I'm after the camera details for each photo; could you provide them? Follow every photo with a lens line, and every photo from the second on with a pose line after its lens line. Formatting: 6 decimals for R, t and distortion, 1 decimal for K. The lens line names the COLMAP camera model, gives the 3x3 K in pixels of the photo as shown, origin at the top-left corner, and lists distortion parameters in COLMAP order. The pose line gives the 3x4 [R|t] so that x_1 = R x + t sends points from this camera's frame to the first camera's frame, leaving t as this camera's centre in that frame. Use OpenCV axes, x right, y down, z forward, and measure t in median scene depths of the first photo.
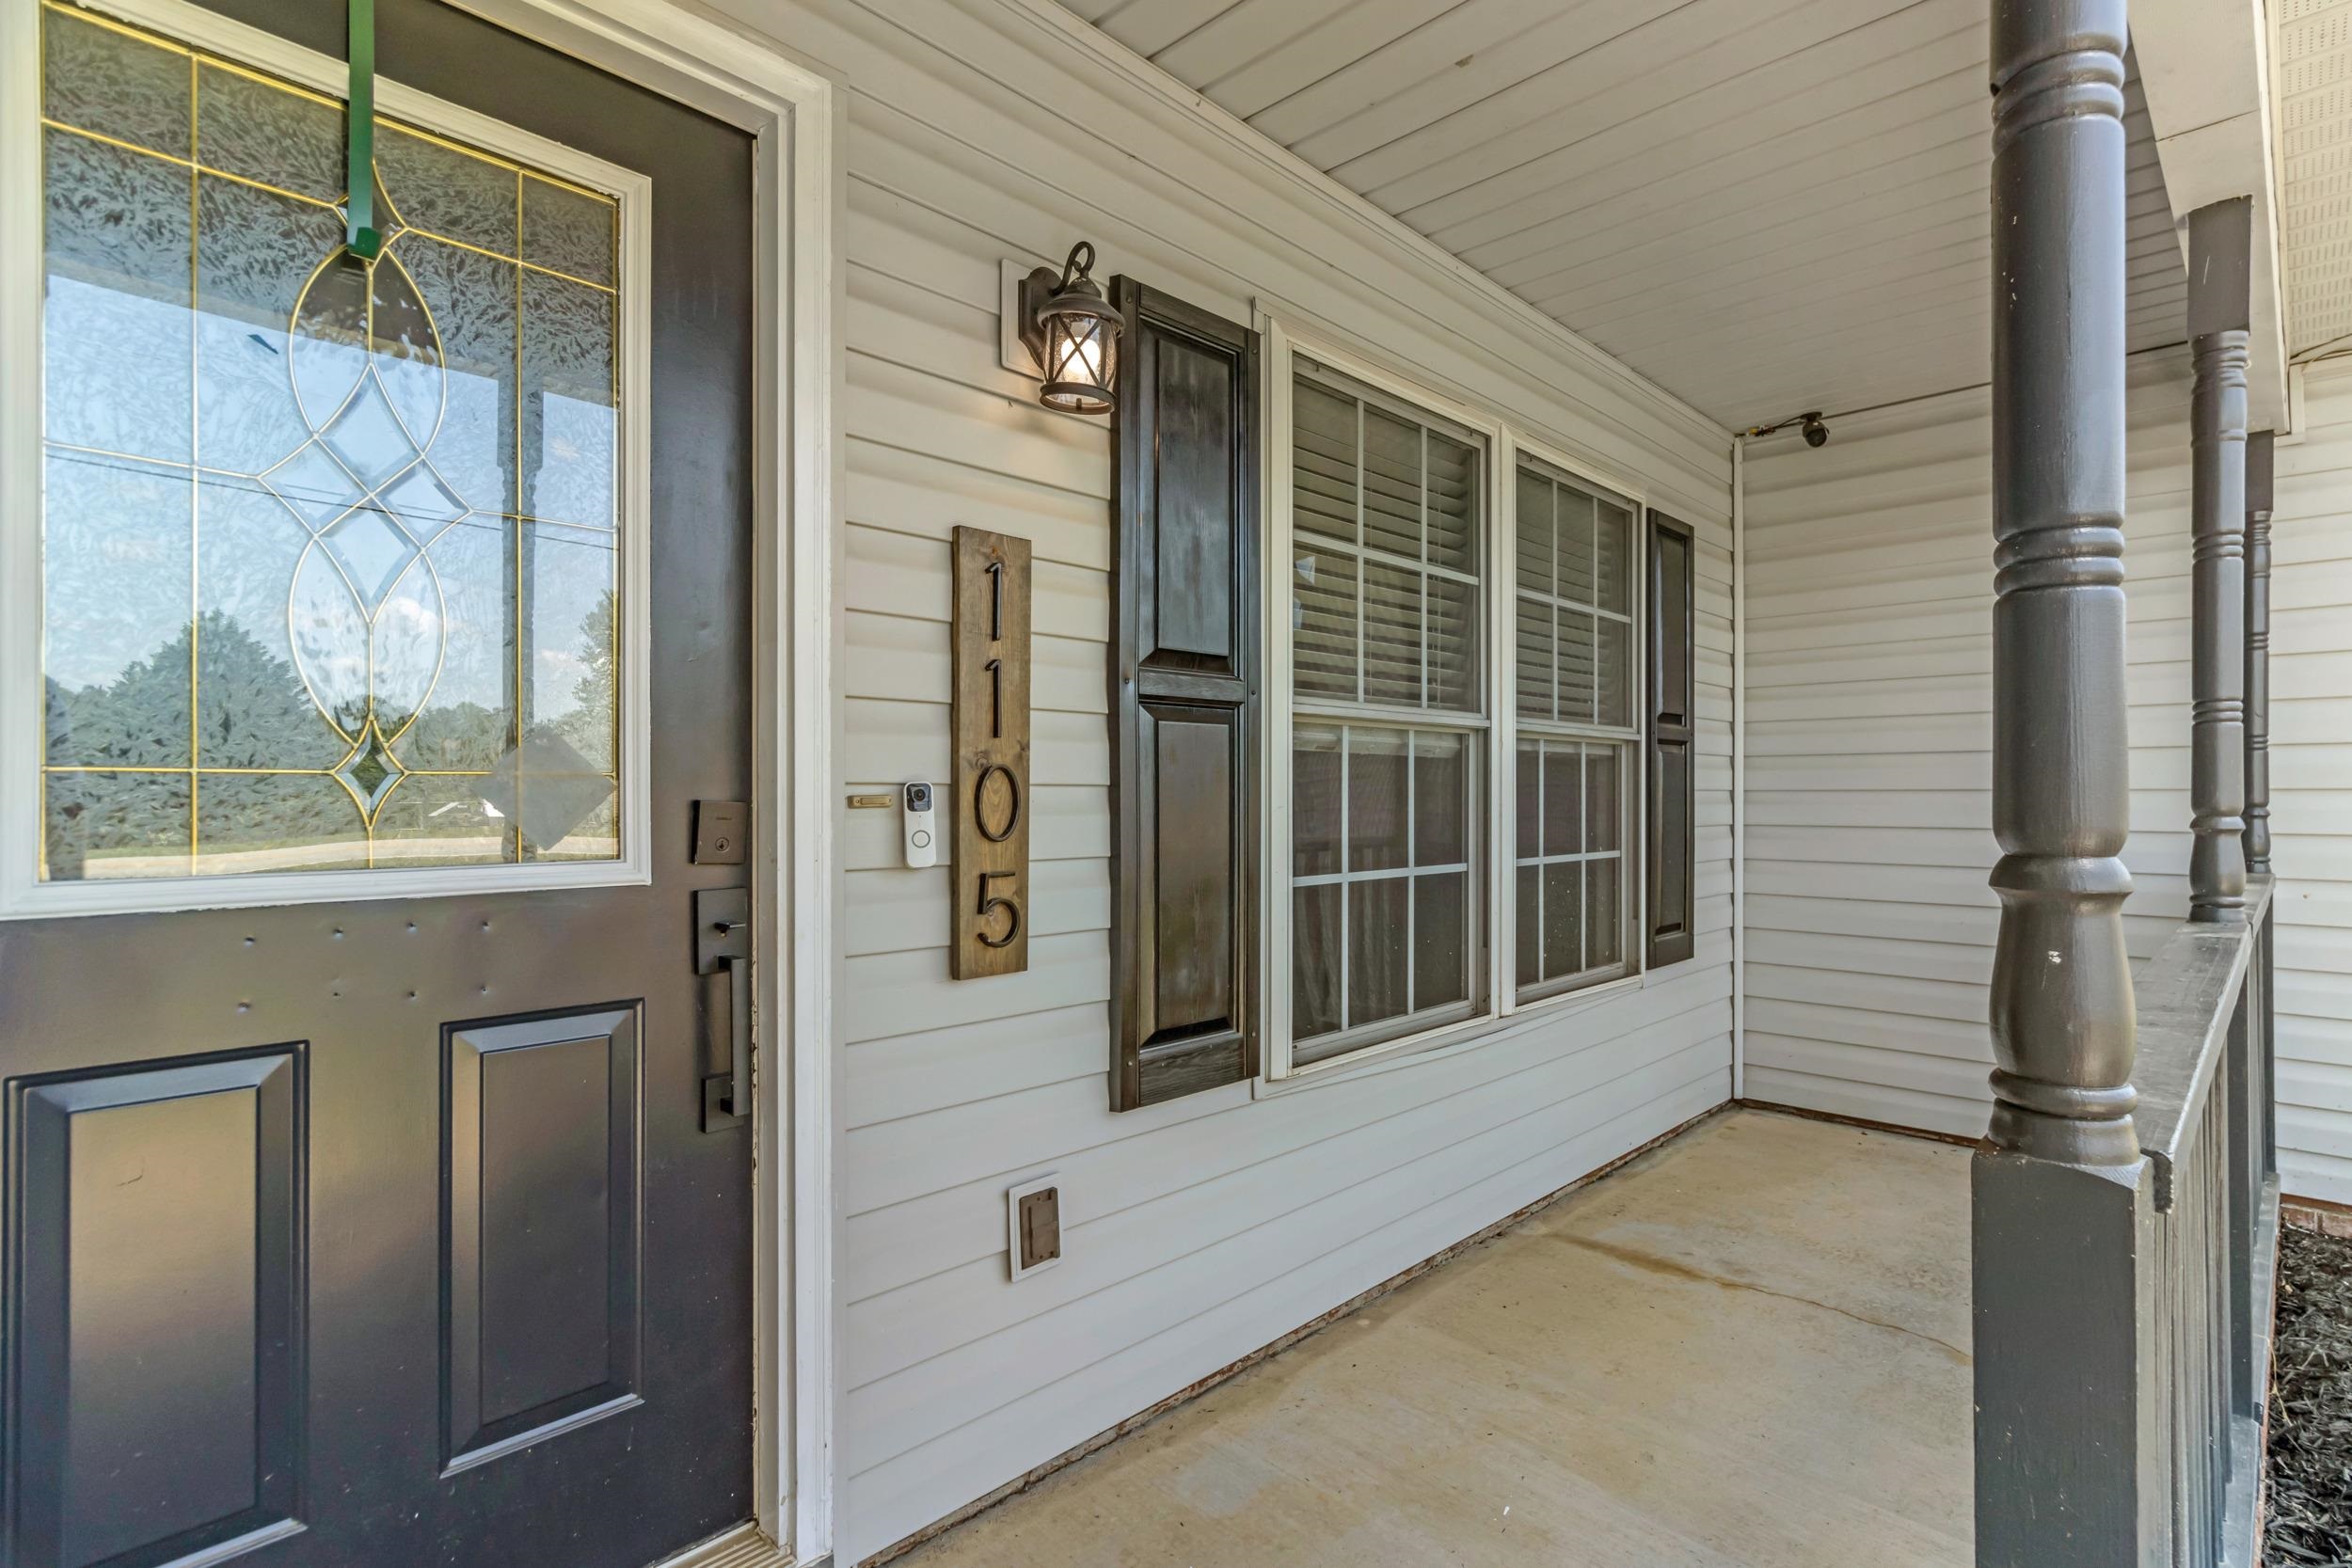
lens RADIAL K [[1129.3, 0, 1217.1], [0, 1129.3, 792.8], [0, 0, 1]] dist [0.000761, -0.000005]
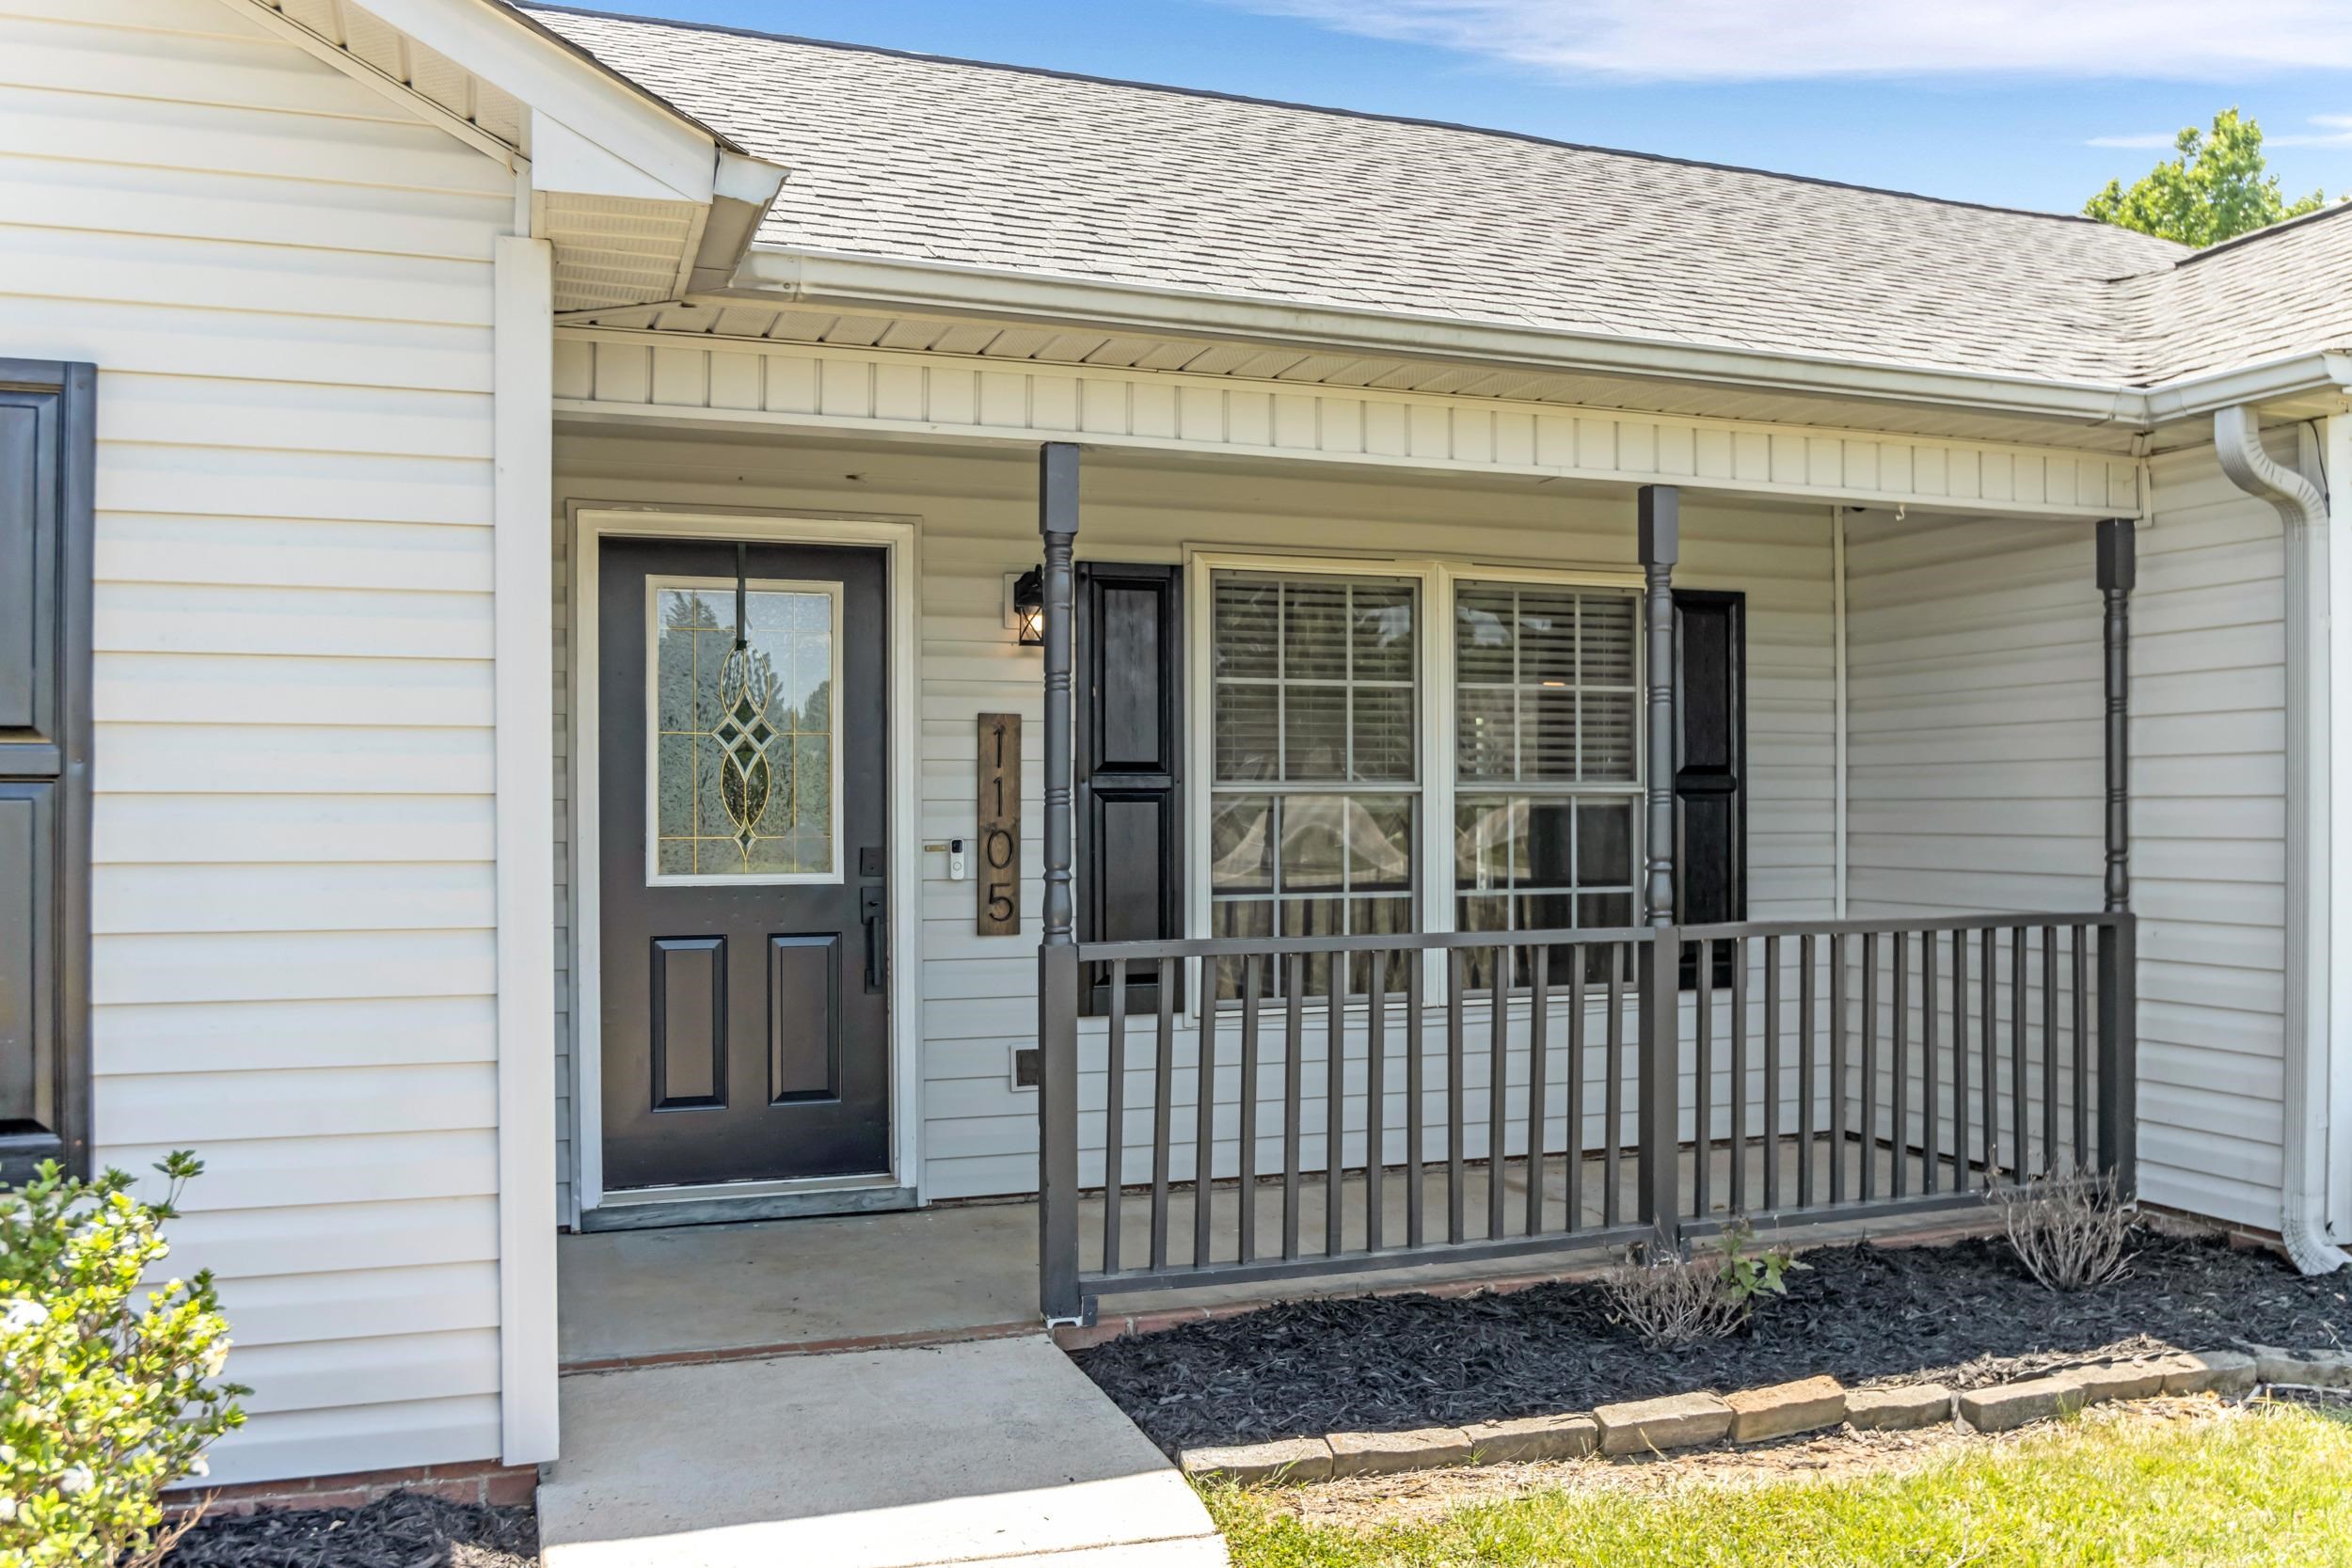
lens RADIAL K [[1987.6, 0, 1190.8], [0, 1987.6, 806.2], [0, 0, 1]] dist [-0.077867, -0.005216]
pose [[0.886242, -0.002898, -0.463214, 1.700872], [0.003862, 0.999992, 0.001134, -0.068124], [0.463207, -0.002794, 0.886246, -1.922545]]
